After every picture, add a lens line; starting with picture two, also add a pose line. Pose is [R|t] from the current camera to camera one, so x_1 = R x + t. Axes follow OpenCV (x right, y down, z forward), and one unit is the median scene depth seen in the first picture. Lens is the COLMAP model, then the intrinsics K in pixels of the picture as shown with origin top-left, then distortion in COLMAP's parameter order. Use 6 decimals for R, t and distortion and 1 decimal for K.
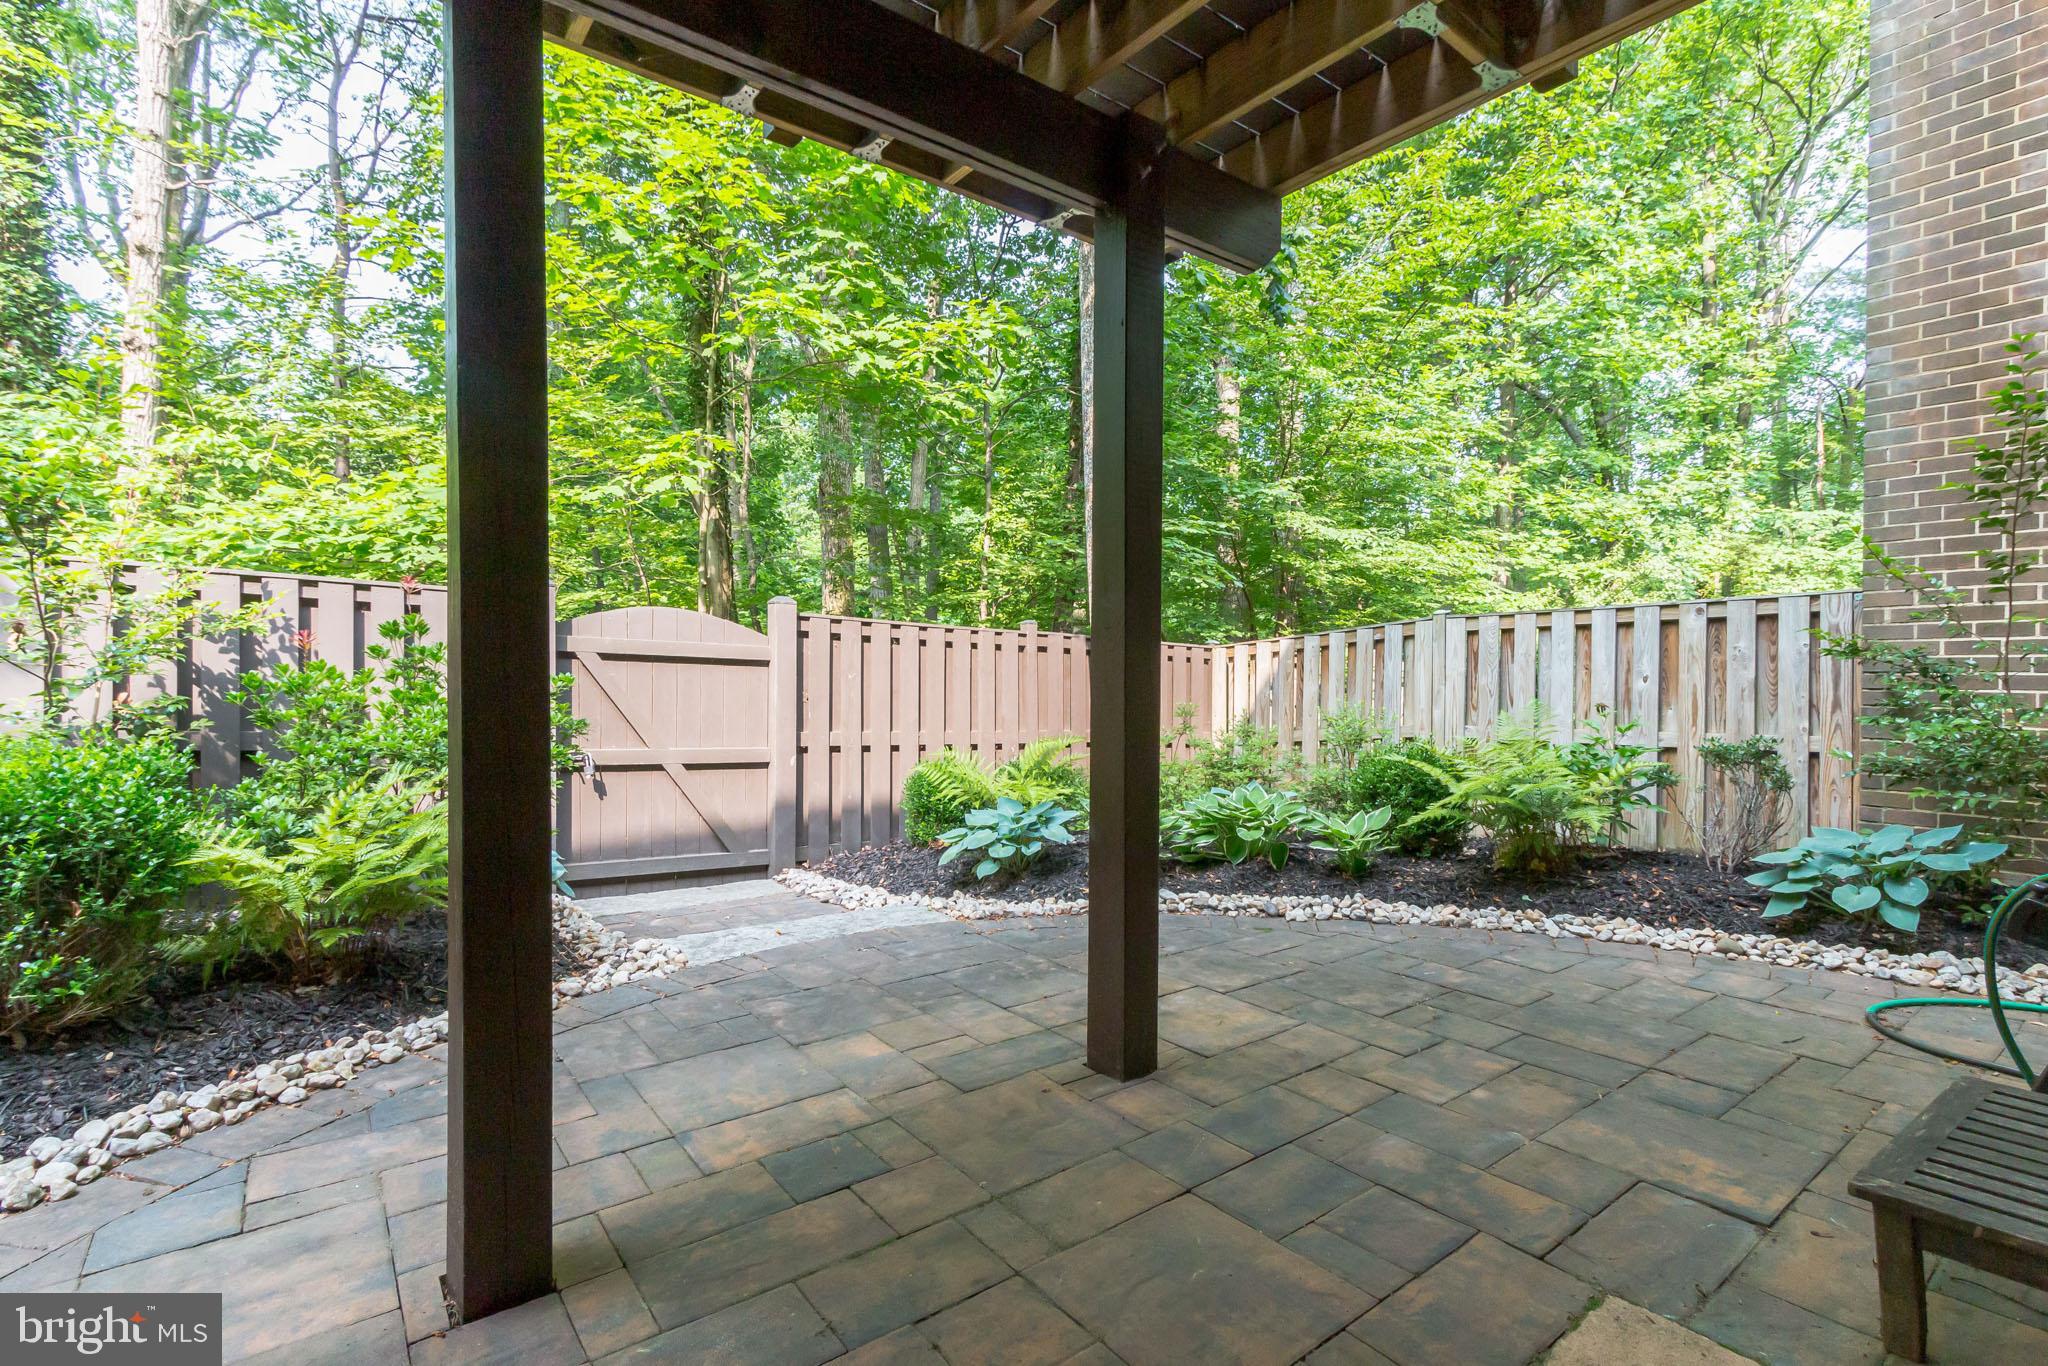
lens RADIAL K [[960.8, 0, 1025.8], [0, 960.8, 677.2], [0, 0, 1]] dist [0.001927, 0.000457]
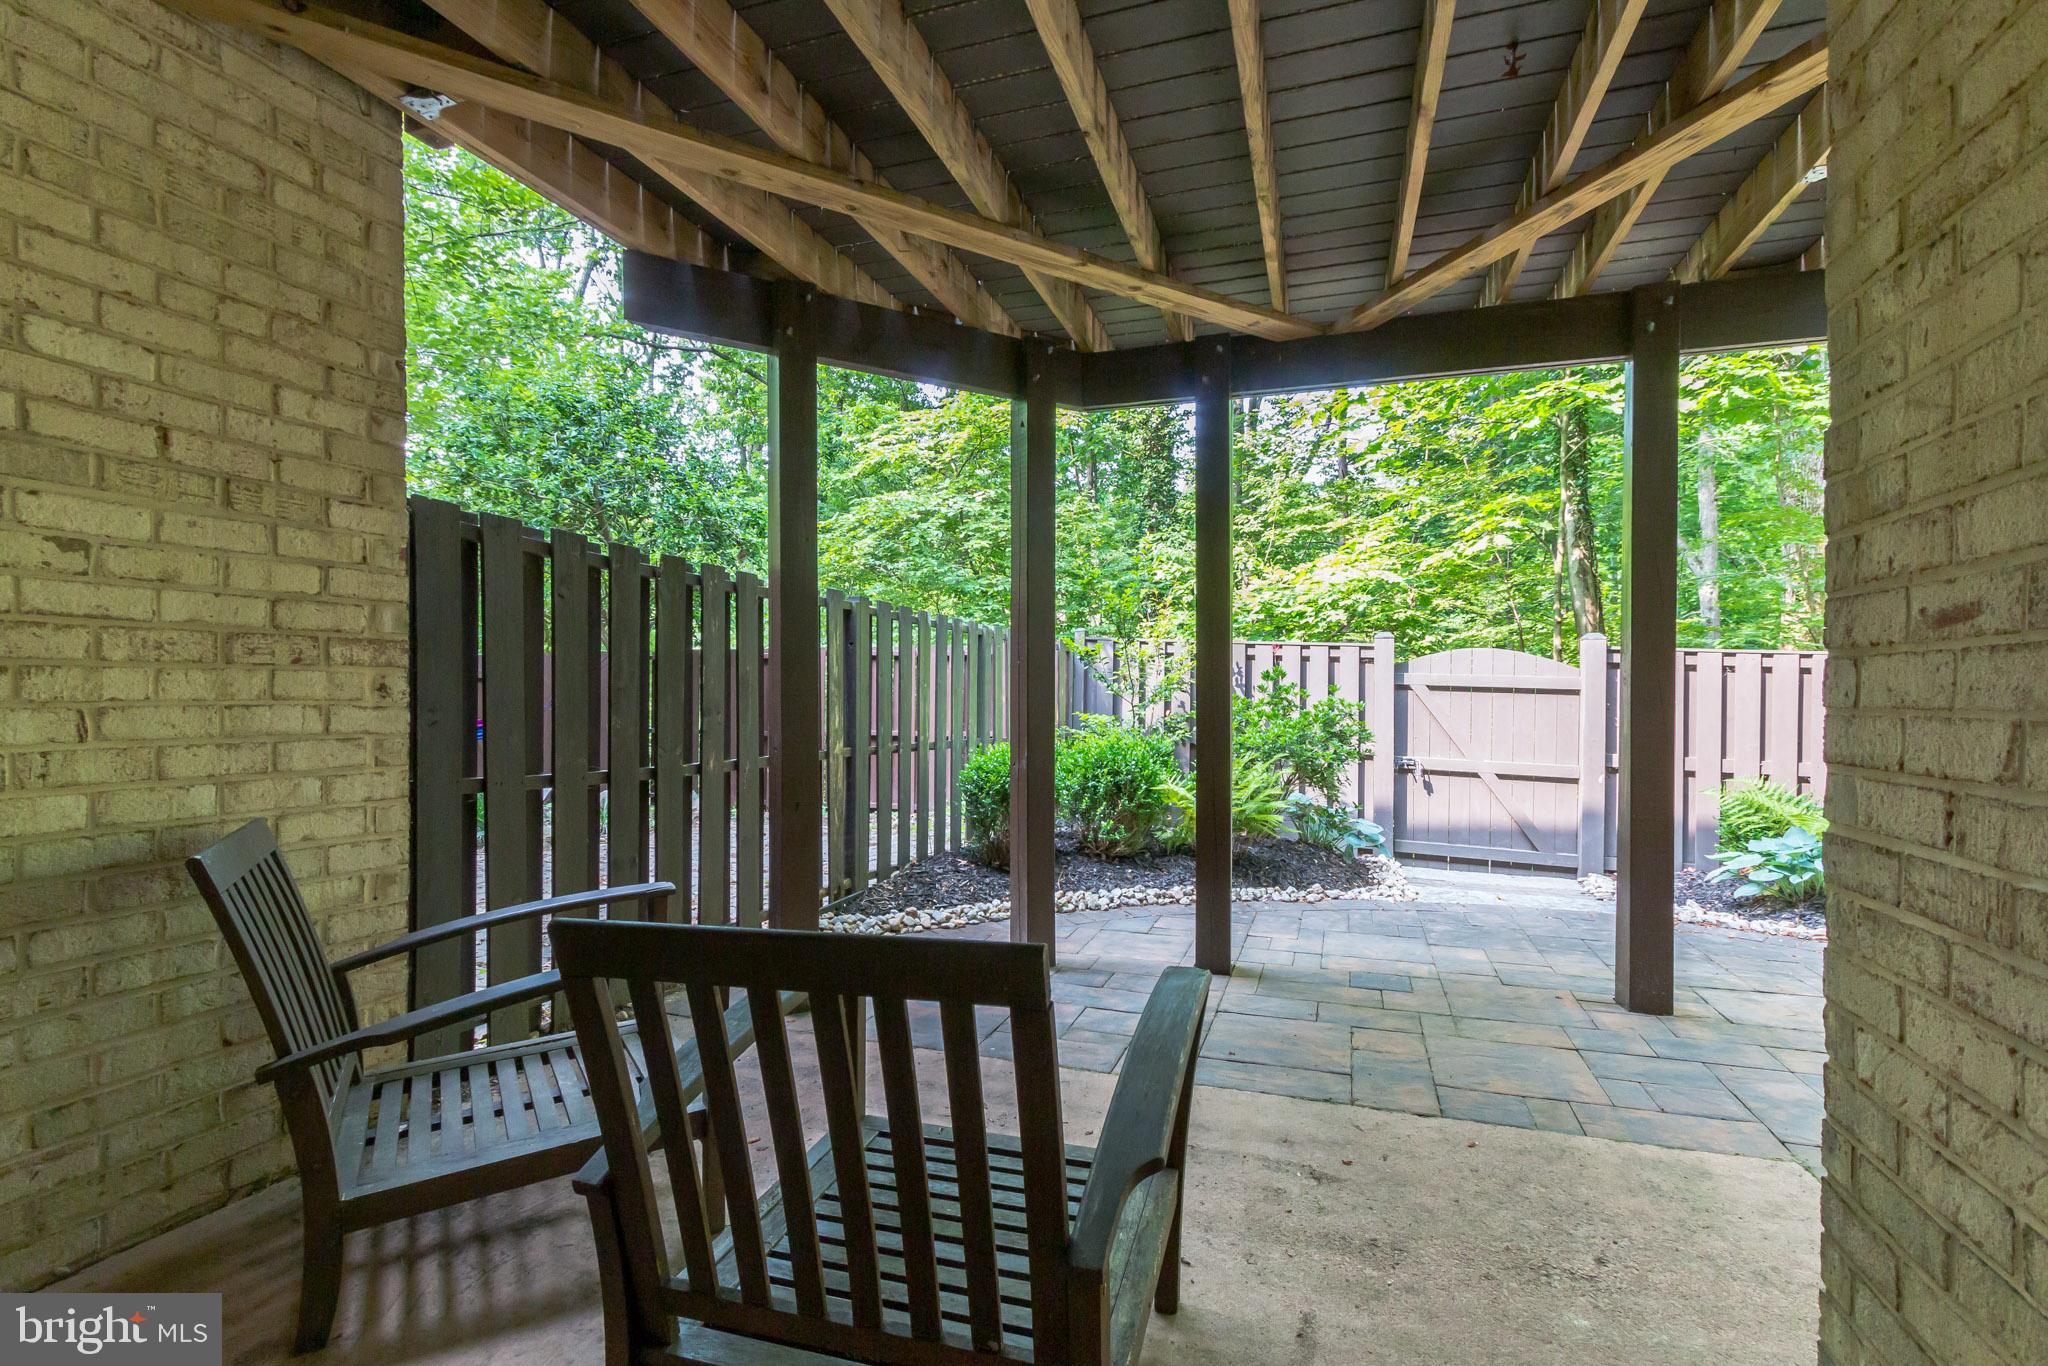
lens RADIAL K [[936.4, 0, 1017.6], [0, 936.4, 702.7], [0, 0, 1]] dist [0.002260, 0.000168]
pose [[0.555171, 0.006169, -0.831713, 0.686182], [-0.004275, 0.999980, 0.004563, -0.010042], [0.831725, 0.001022, 0.555187, -0.415030]]
